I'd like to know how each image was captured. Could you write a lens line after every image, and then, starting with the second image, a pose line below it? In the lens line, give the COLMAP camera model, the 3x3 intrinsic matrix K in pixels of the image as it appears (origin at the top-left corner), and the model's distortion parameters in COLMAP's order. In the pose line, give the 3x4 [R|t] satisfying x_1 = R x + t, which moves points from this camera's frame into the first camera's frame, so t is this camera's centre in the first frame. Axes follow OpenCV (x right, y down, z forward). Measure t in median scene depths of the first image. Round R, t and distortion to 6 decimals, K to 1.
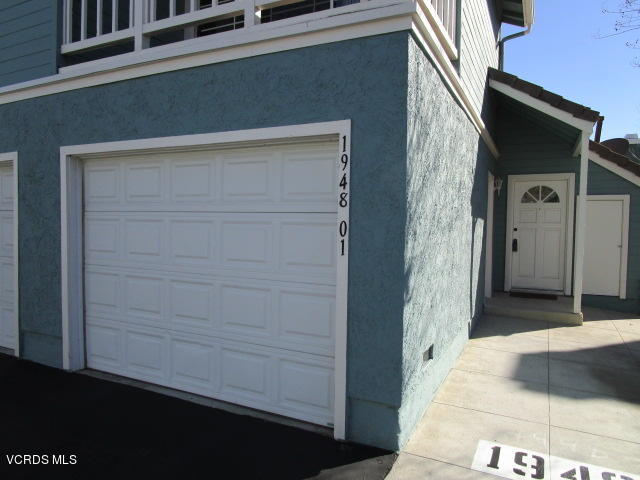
lens RADIAL K [[453.4, 0, 313.8], [0, 453.4, 242.7], [0, 0, 1]] dist [-0.023105, 0.000660]
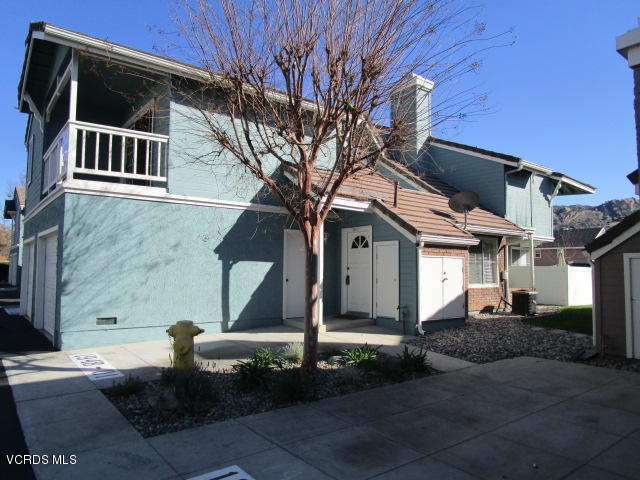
lens RADIAL K [[456.1, 0, 318.0], [0, 456.1, 236.4], [0, 0, 1]] dist [-0.013034, 0.001488]
pose [[0.899940, -0.041333, -0.434051, 1.909318], [-0.011314, 0.992948, -0.118012, 0.075263], [0.435868, 0.111114, 0.893125, -0.535559]]
